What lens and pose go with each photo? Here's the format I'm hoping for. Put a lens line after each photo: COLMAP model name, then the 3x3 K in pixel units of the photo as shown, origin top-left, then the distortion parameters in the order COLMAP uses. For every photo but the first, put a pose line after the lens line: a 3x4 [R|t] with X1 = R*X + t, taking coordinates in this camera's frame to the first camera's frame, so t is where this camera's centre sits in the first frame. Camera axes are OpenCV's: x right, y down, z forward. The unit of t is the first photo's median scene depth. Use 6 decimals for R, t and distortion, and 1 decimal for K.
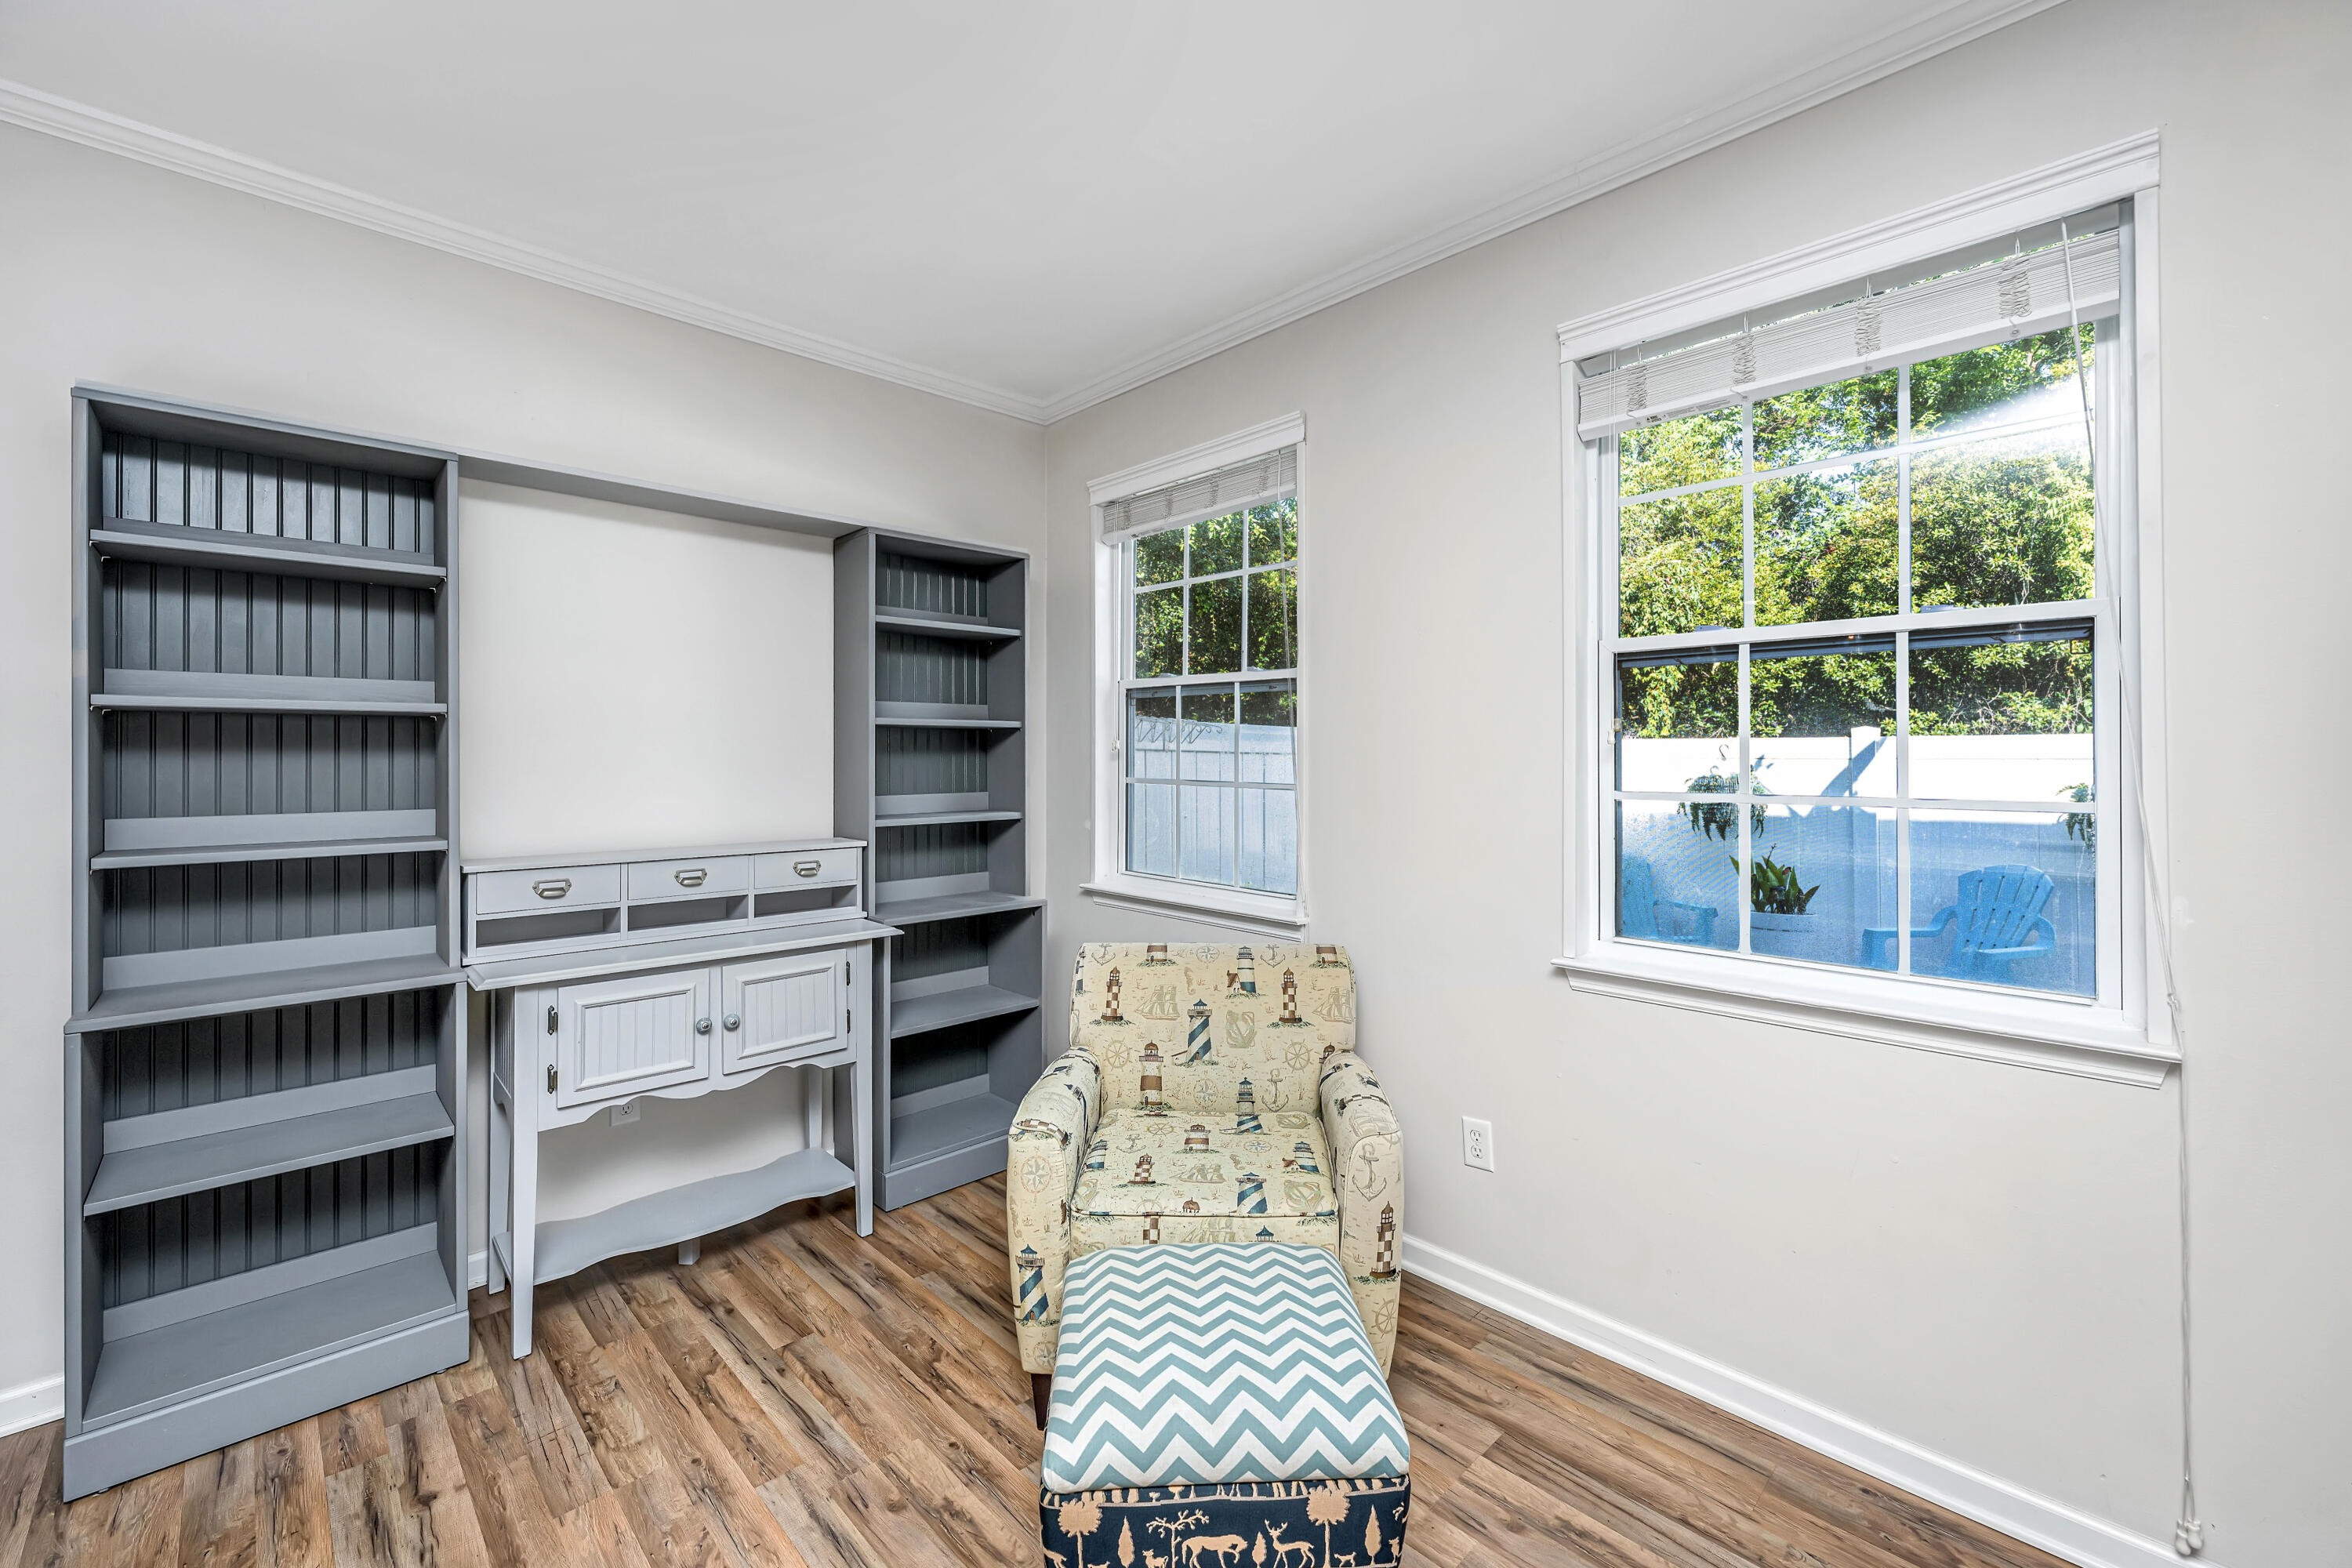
lens RADIAL K [[947.8, 0, 1180.8], [0, 947.8, 756.4], [0, 0, 1]] dist [-0.002481, -0.000333]
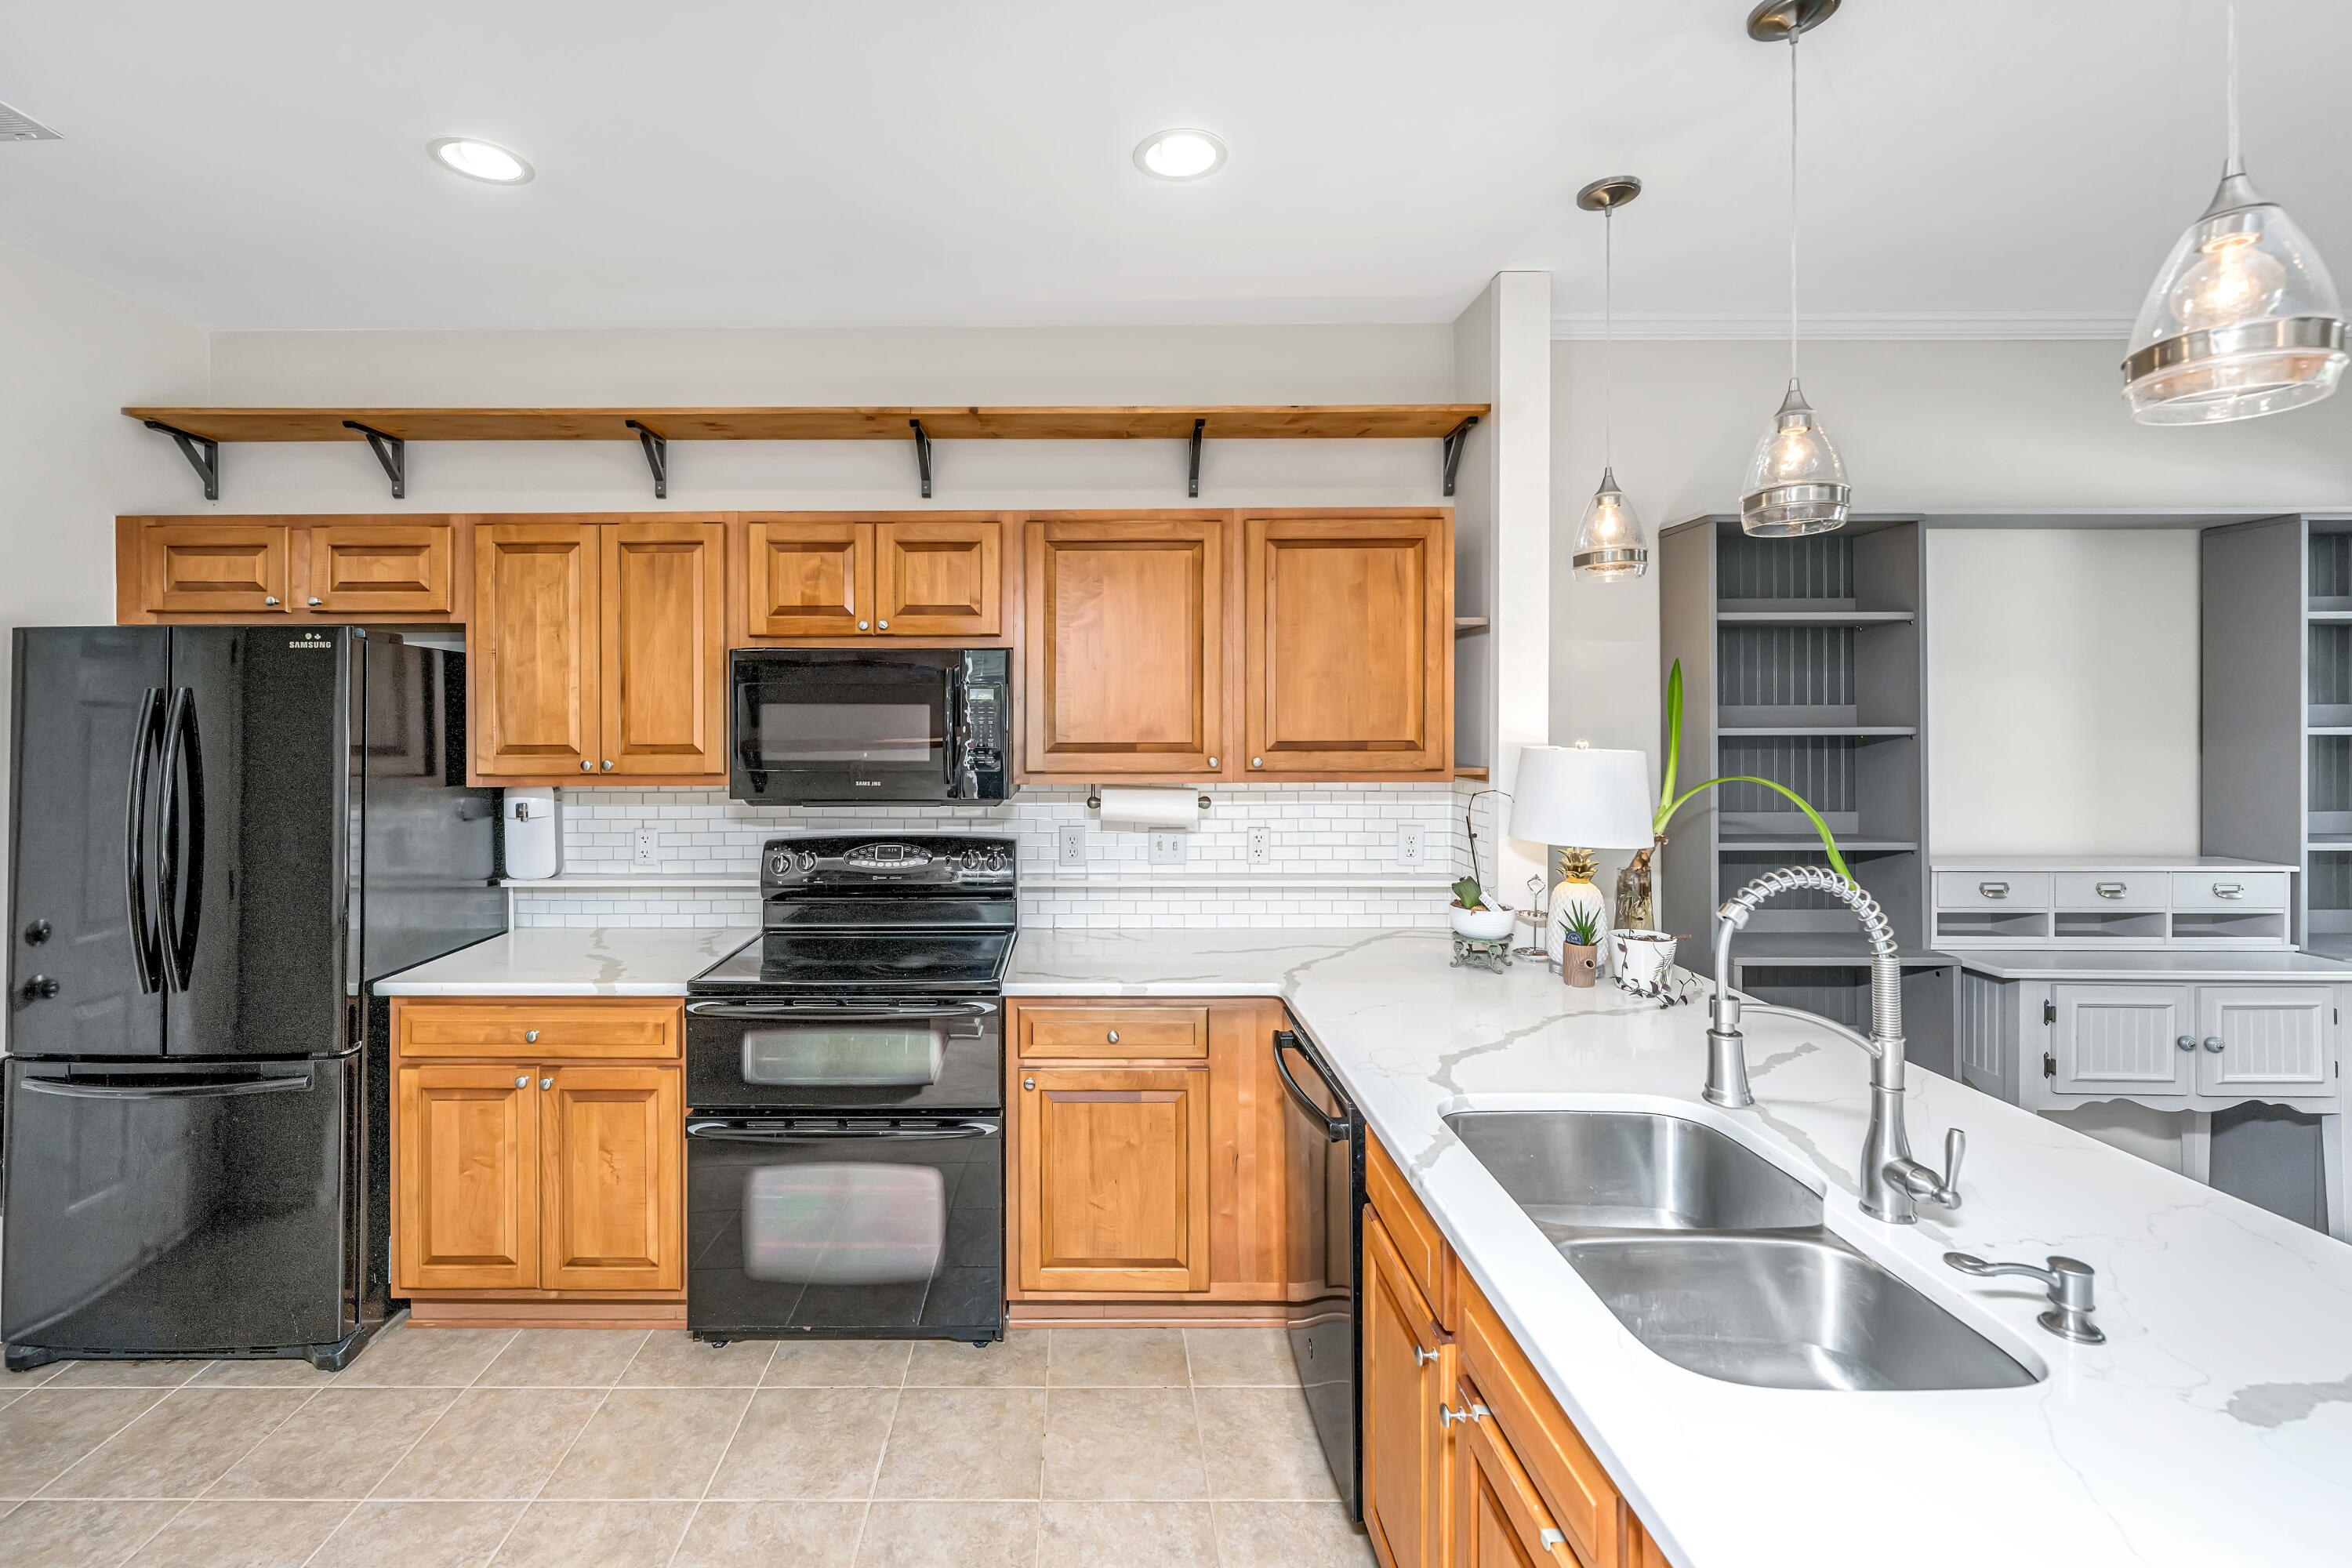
lens RADIAL K [[947.8, 0, 1180.8], [0, 947.8, 756.4], [0, 0, 1]] dist [-0.002481, -0.000333]
pose [[0.708849, -0.003047, -0.705354, -0.547827], [-0.000037, 0.999991, -0.004357, -0.011664], [0.705361, 0.003114, 0.708842, -0.446689]]
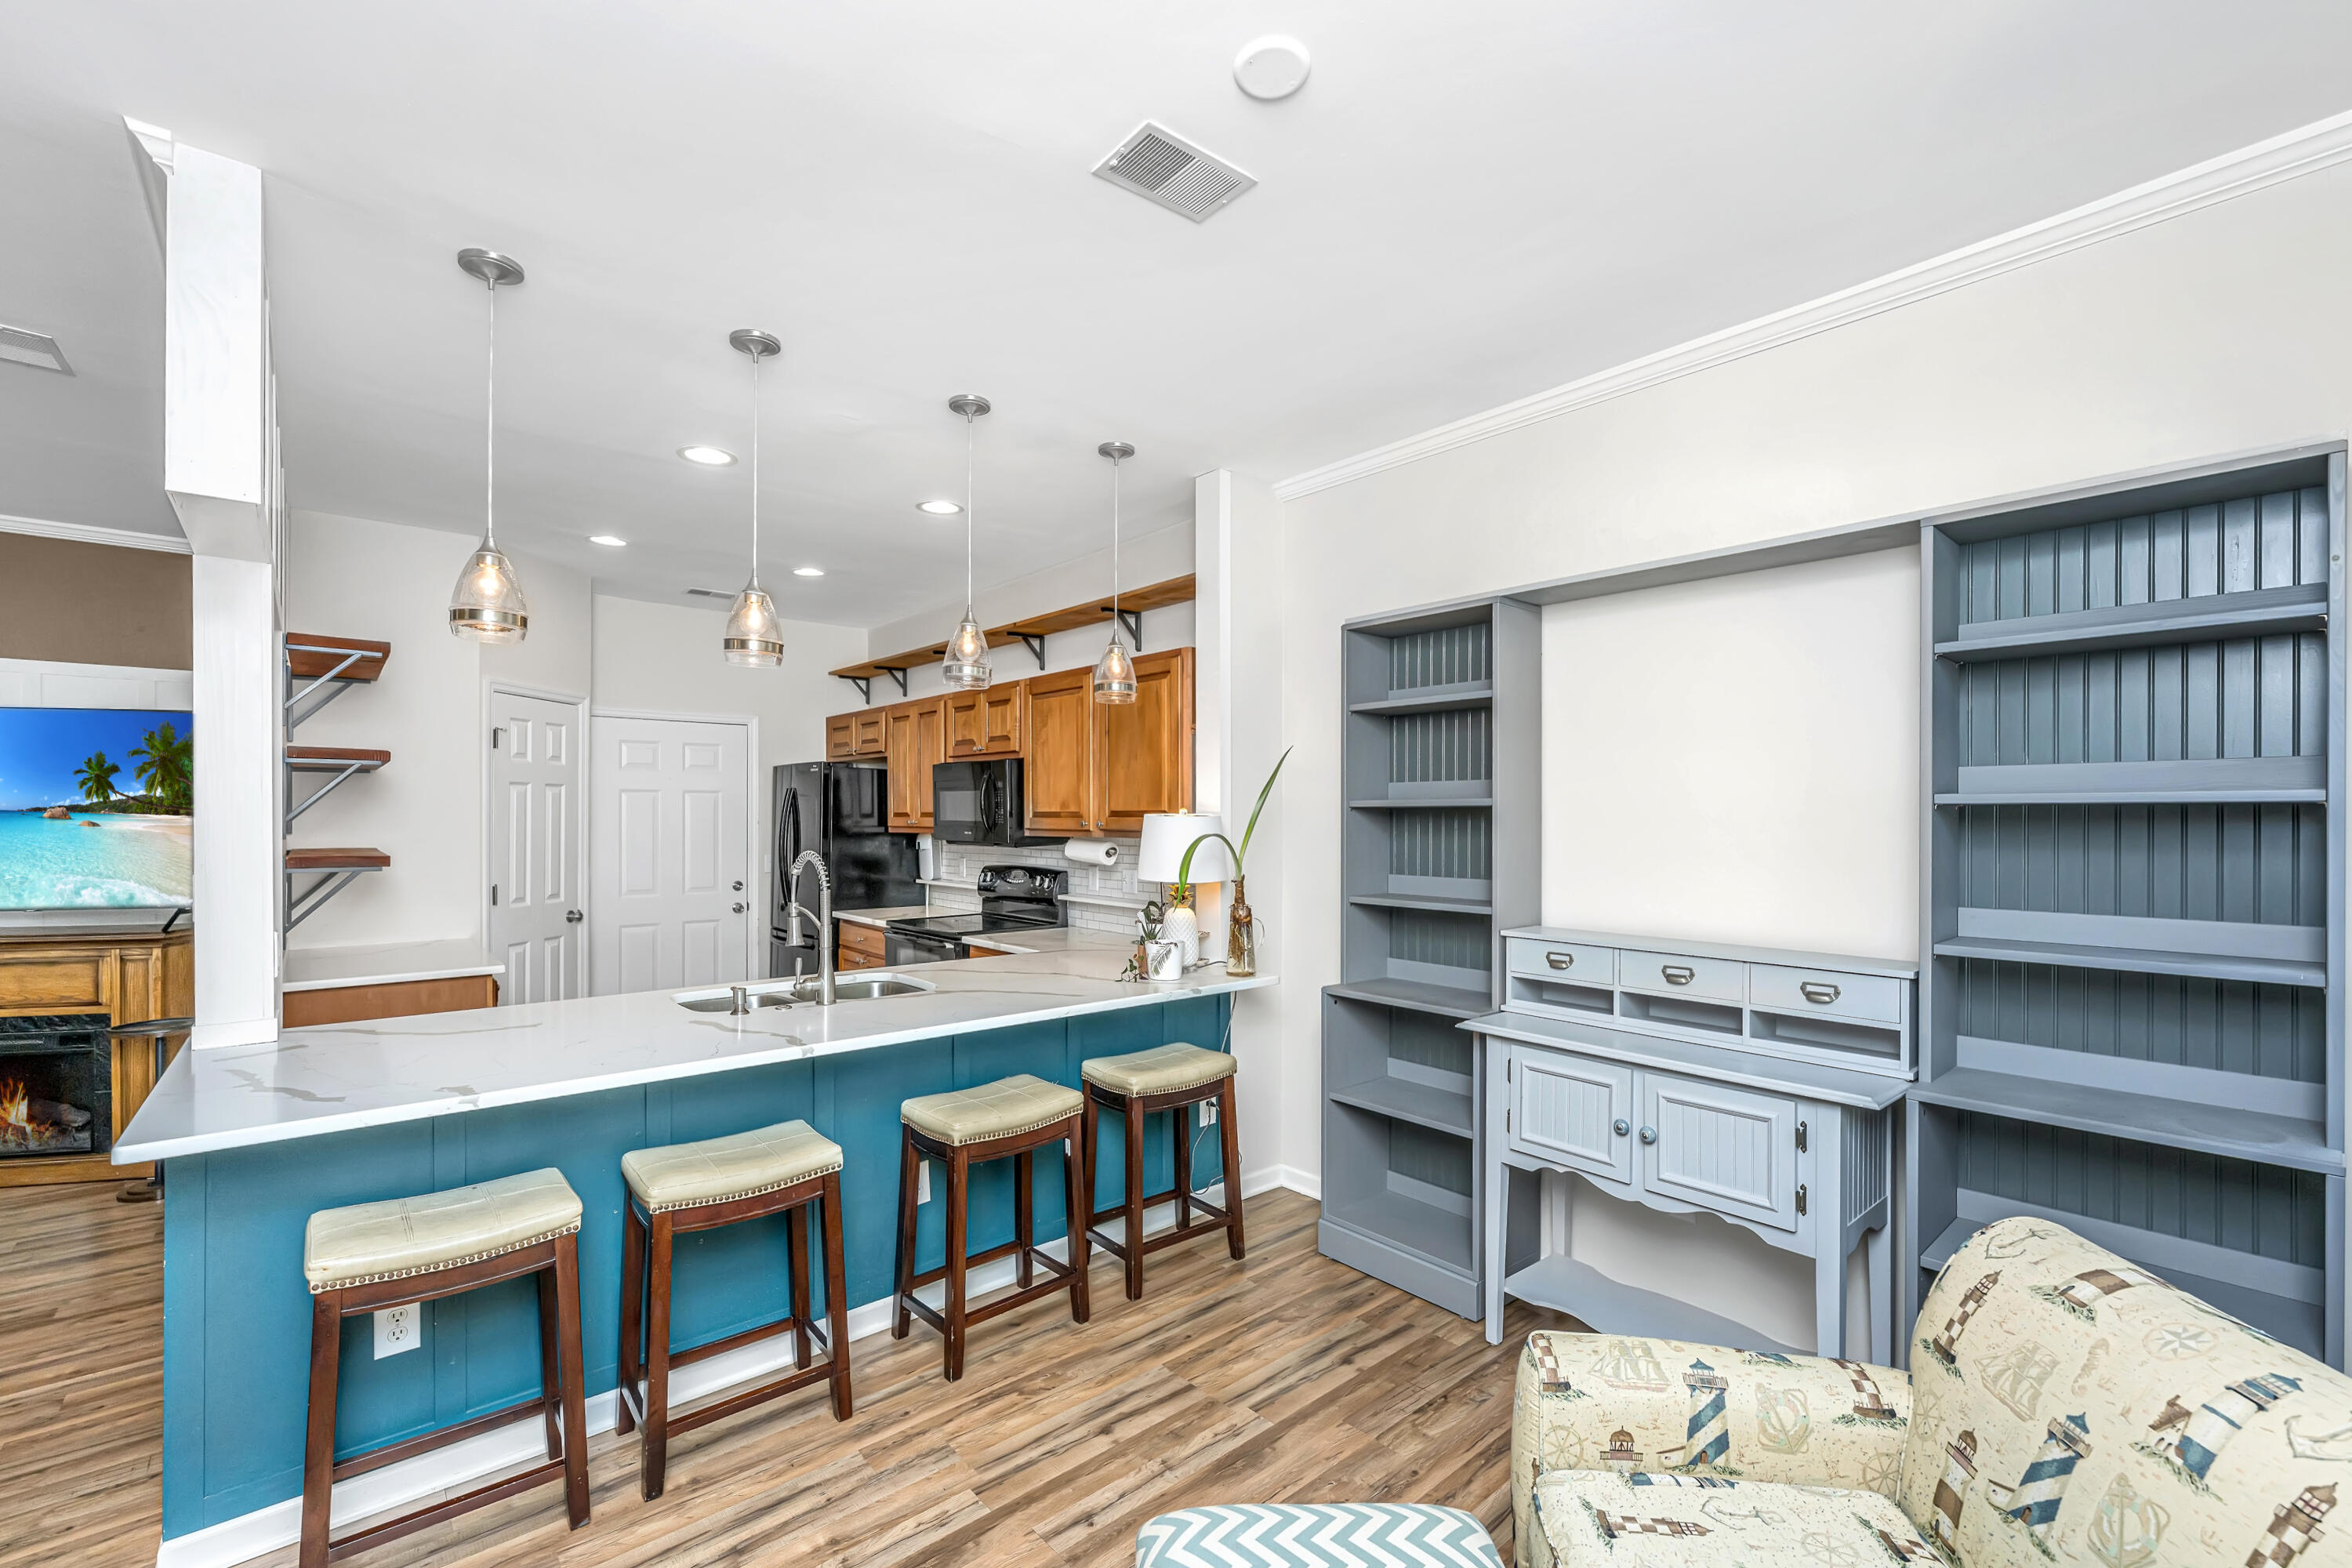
lens RADIAL K [[1000.6, 0, 1175.3], [0, 1000.6, 875.7], [0, 0, 1]] dist [0.032746, 0.000223]
pose [[-0.071382, 0.045352, -0.996417, 0.515591], [-0.019212, 0.998718, 0.046833, -0.005711], [0.997264, 0.022486, -0.070419, 0.611224]]
